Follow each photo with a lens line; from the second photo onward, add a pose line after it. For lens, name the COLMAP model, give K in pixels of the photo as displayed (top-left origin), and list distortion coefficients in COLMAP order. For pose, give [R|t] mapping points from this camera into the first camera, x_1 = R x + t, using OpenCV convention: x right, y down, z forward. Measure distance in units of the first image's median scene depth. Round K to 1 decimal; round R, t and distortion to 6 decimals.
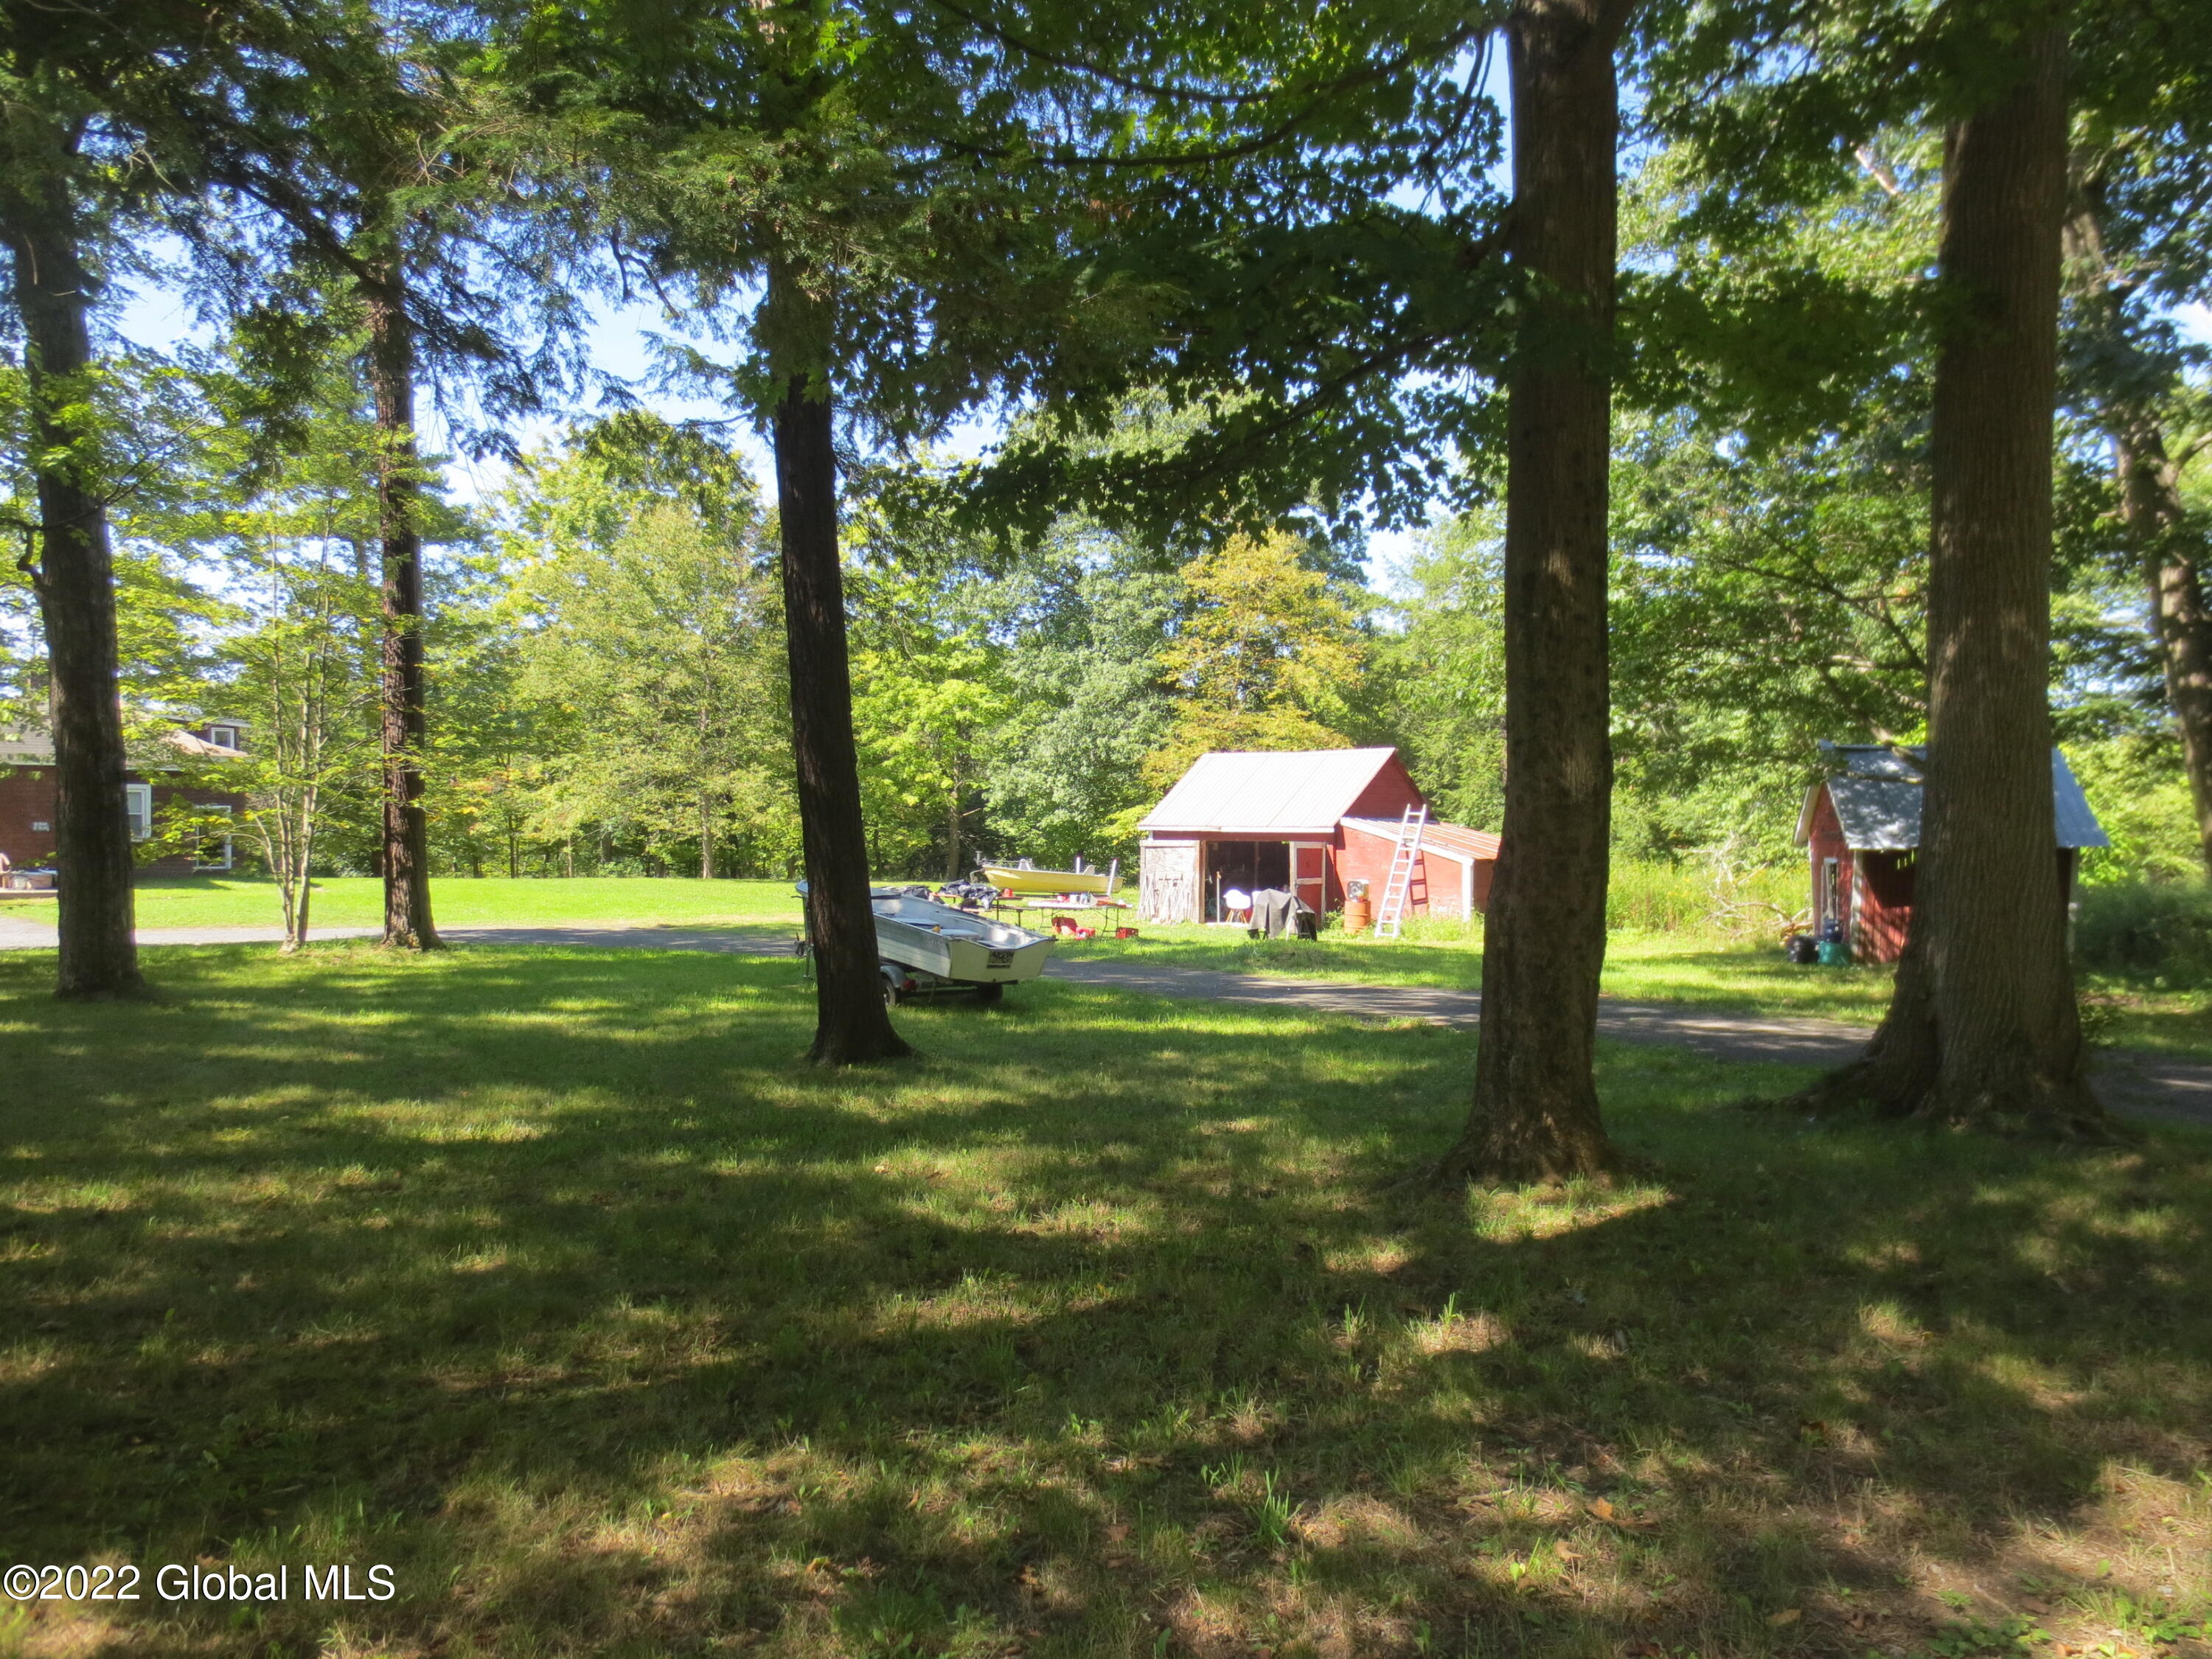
lens RADIAL K [[1583.7, 0, 1111.2], [0, 1583.7, 843.2], [0, 0, 1]] dist [-0.035231, 0.025579]
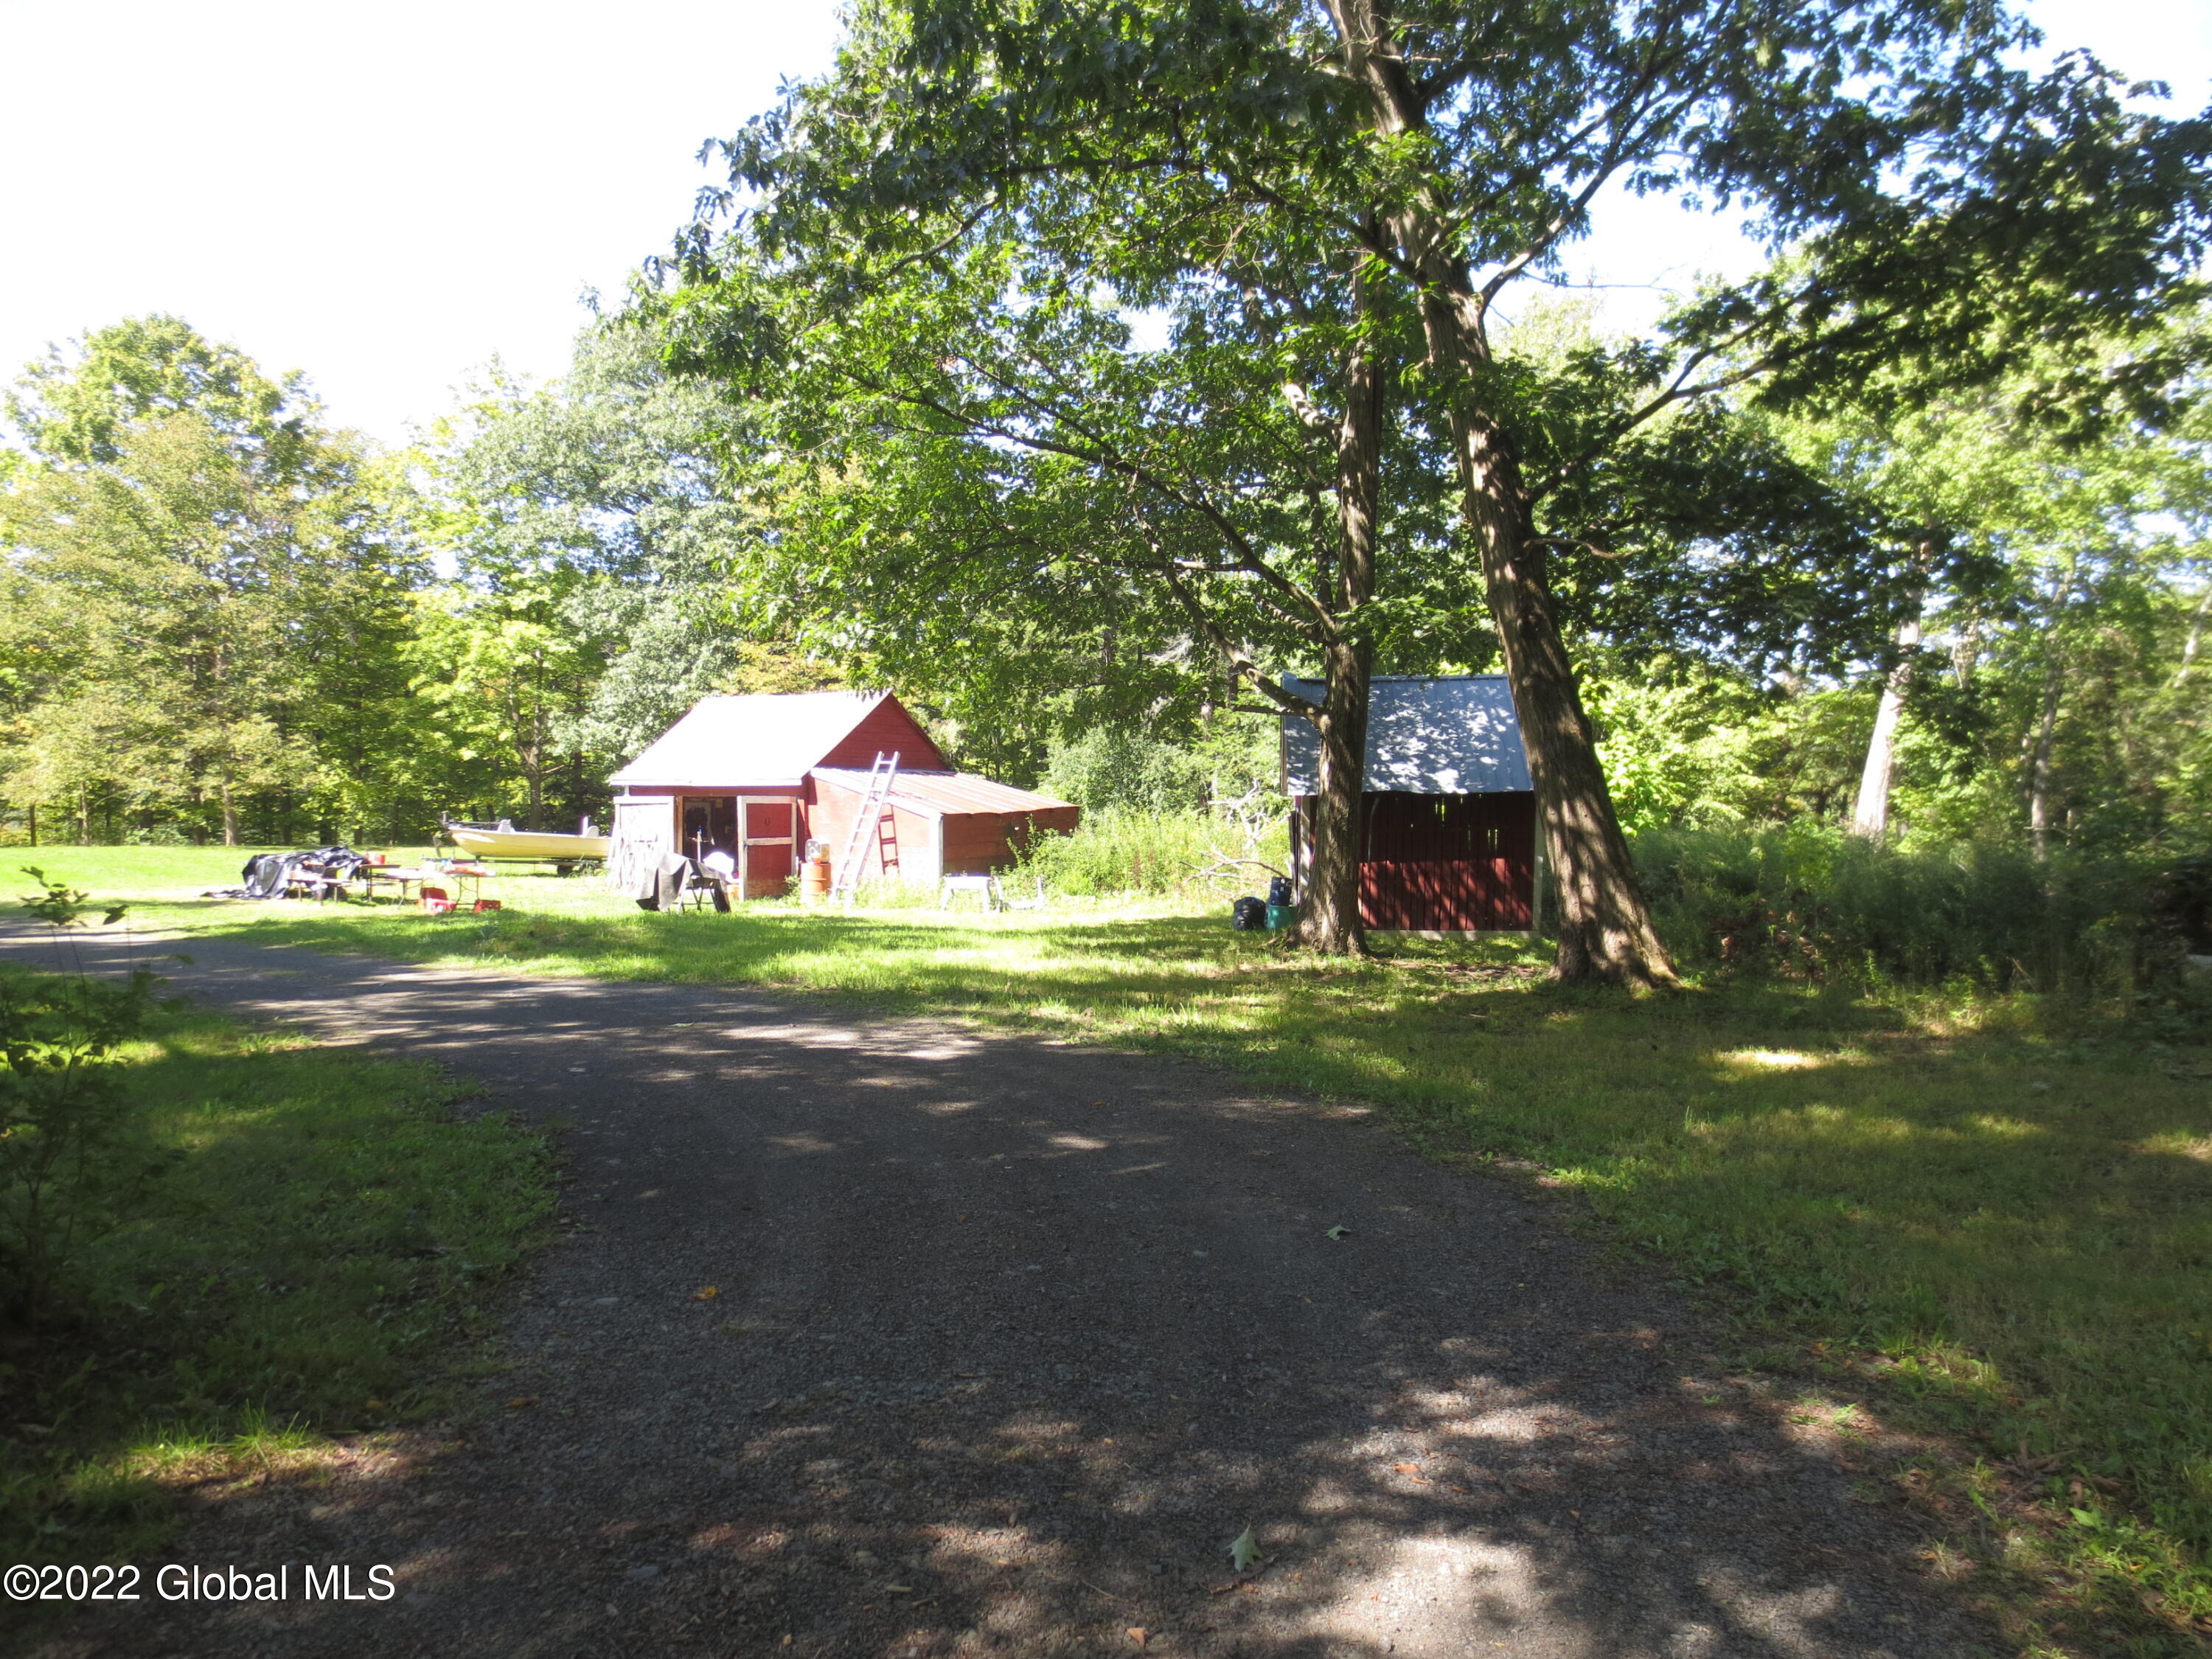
lens RADIAL K [[1583.7, 0, 1114.0], [0, 1583.7, 781.9], [0, 0, 1]] dist [-0.035231, 0.025579]
pose [[0.993581, -0.006996, 0.112903, 0.350729], [0.008729, 0.999851, -0.014859, 0.010075], [-0.112782, 0.015750, 0.993495, 0.202295]]
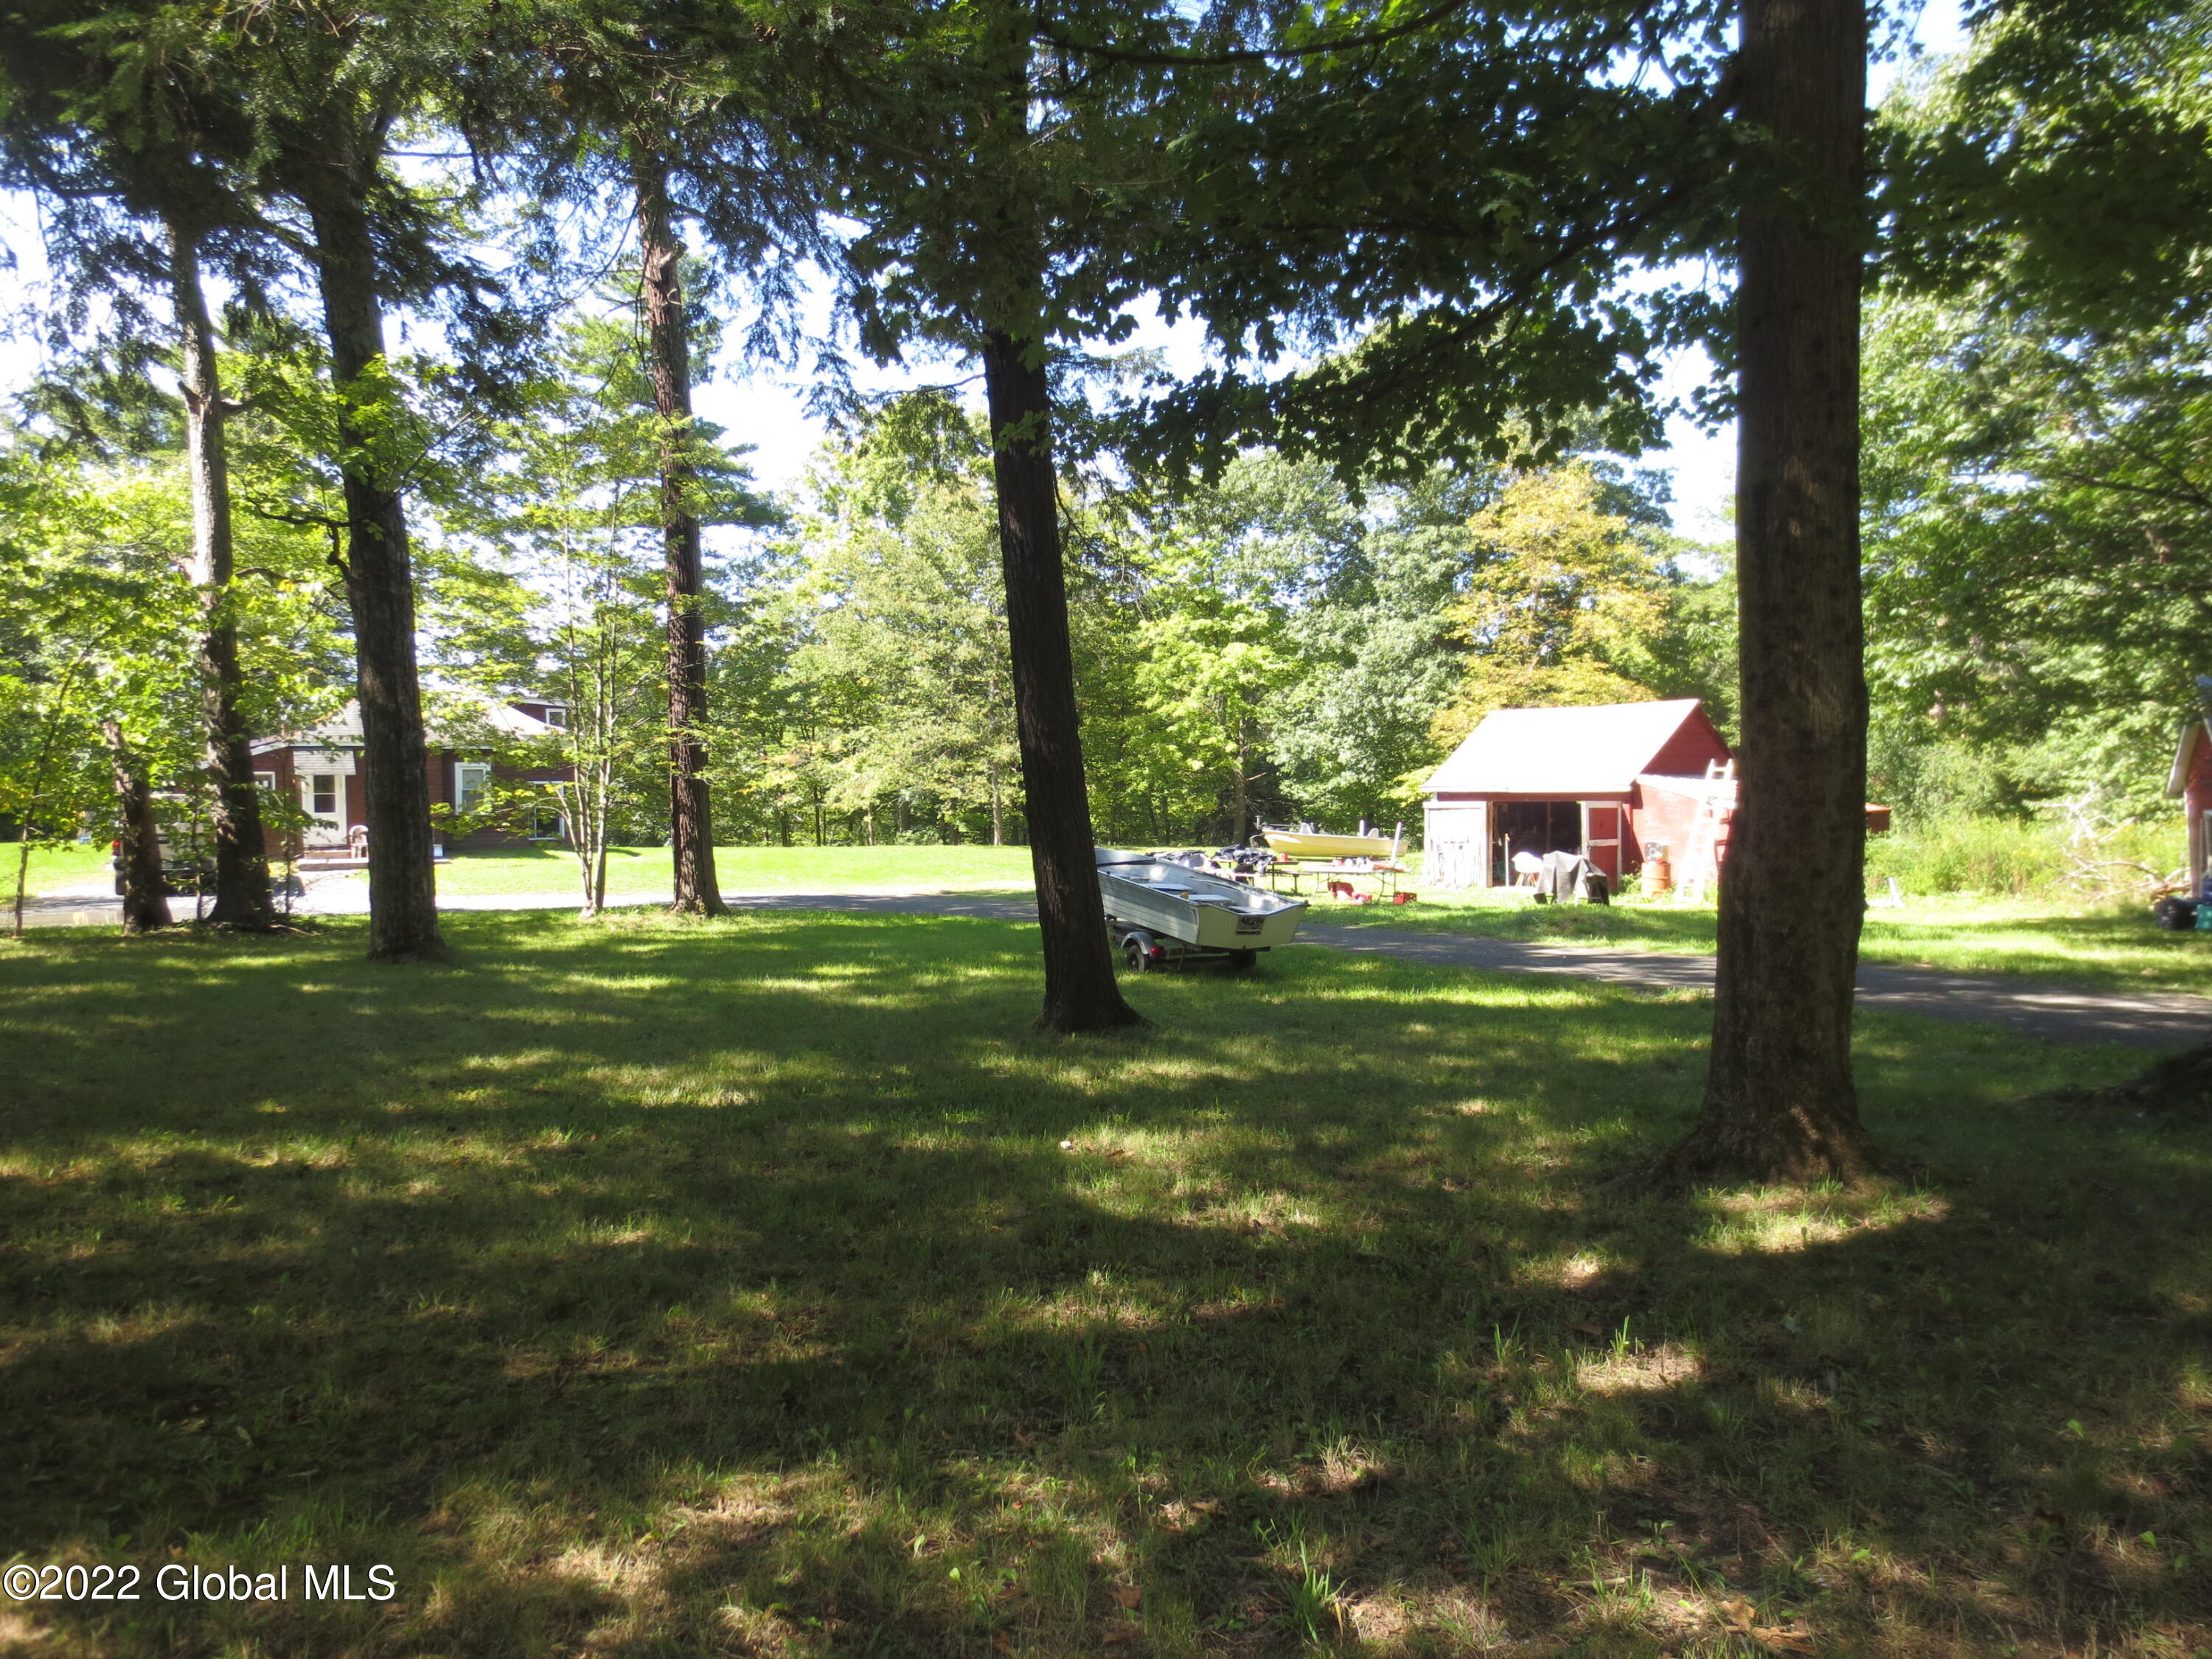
lens RADIAL K [[1583.7, 0, 1098.8], [0, 1583.7, 817.0], [0, 0, 1]] dist [-0.035231, 0.025579]
pose [[0.980162, -0.011858, -0.197842, 0.026919], [0.012923, 0.999908, 0.004096, 0.001519], [0.197775, -0.006572, 0.980225, 0.028587]]
